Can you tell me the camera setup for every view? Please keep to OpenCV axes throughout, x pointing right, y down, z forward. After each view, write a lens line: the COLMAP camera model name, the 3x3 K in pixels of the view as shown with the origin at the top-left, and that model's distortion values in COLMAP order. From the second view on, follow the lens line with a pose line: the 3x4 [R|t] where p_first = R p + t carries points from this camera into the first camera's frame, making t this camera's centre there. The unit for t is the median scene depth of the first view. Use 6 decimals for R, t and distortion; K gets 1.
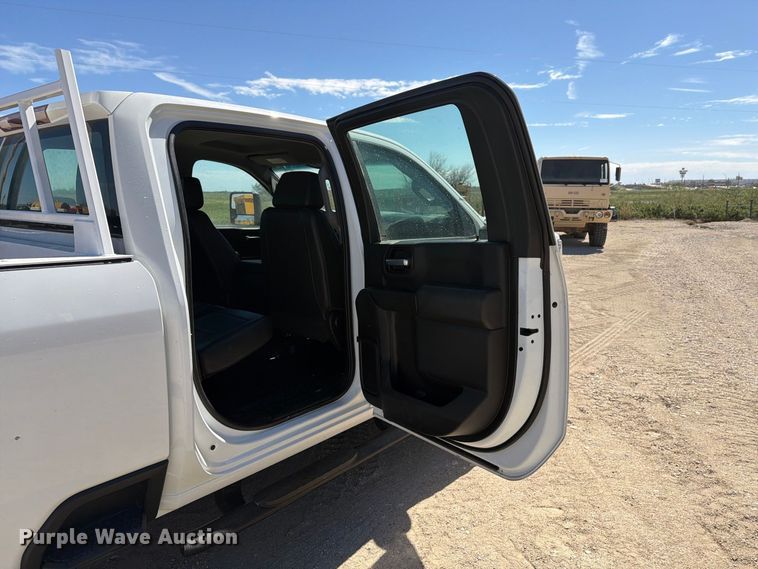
lens RADIAL K [[542.6, 0, 379.0], [0, 542.6, 284.5], [0, 0, 1]] dist [0.046977, -0.059074]
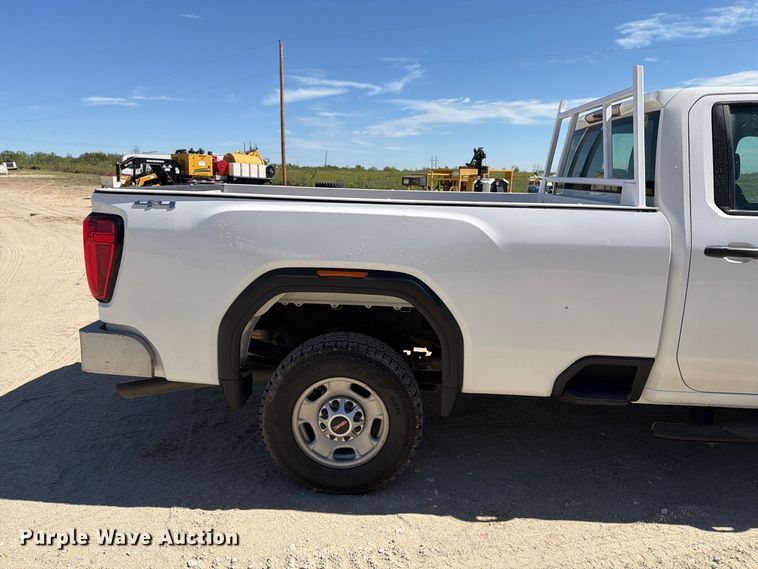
lens RADIAL K [[538.3, 0, 378.0], [0, 538.3, 285.4], [0, 0, 1]] dist [0.046371, -0.059349]
pose [[0.595889, 0.167319, -0.785443, 0.226565], [-0.138658, 0.984802, 0.104593, 0.087909], [0.791006, 0.046582, 0.610033, -0.373361]]
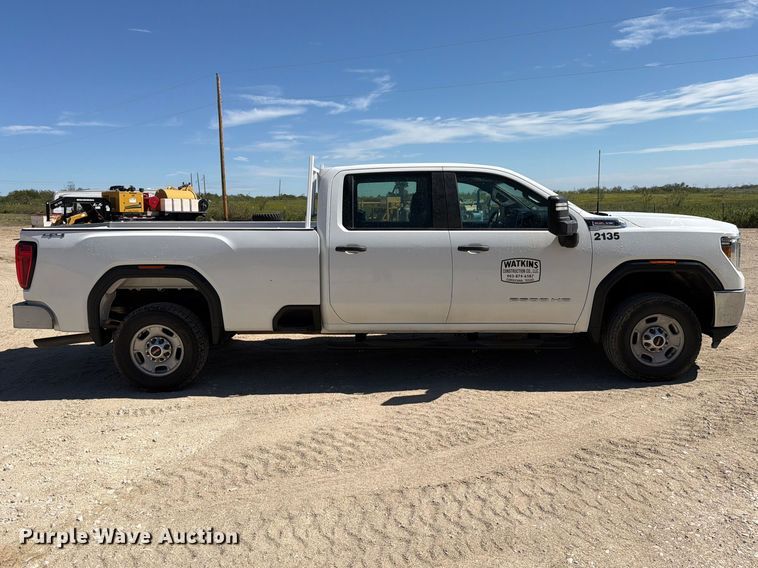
lens RADIAL K [[604.0, 0, 351.8], [0, 604.0, 273.0], [0, 0, 1]] dist [0.075245, -0.110900]
pose [[0.608516, 0.076769, -0.789819, 1.899203], [-0.101394, 0.994673, 0.018561, 0.087735], [0.787037, 0.068788, 0.613059, -0.638846]]
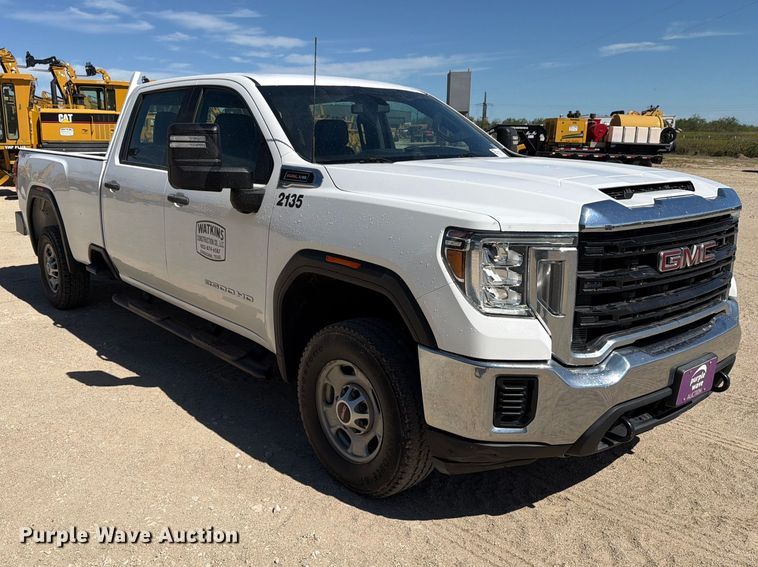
lens RADIAL K [[665.6, 0, 329.1], [0, 665.6, 282.4], [0, 0, 1]] dist [0.066399, -0.011375]
pose [[-0.222091, 0.203726, -0.953505, 2.018127], [-0.156885, 0.957719, 0.241168, -0.356171], [0.962321, 0.203152, -0.180739, 2.331522]]
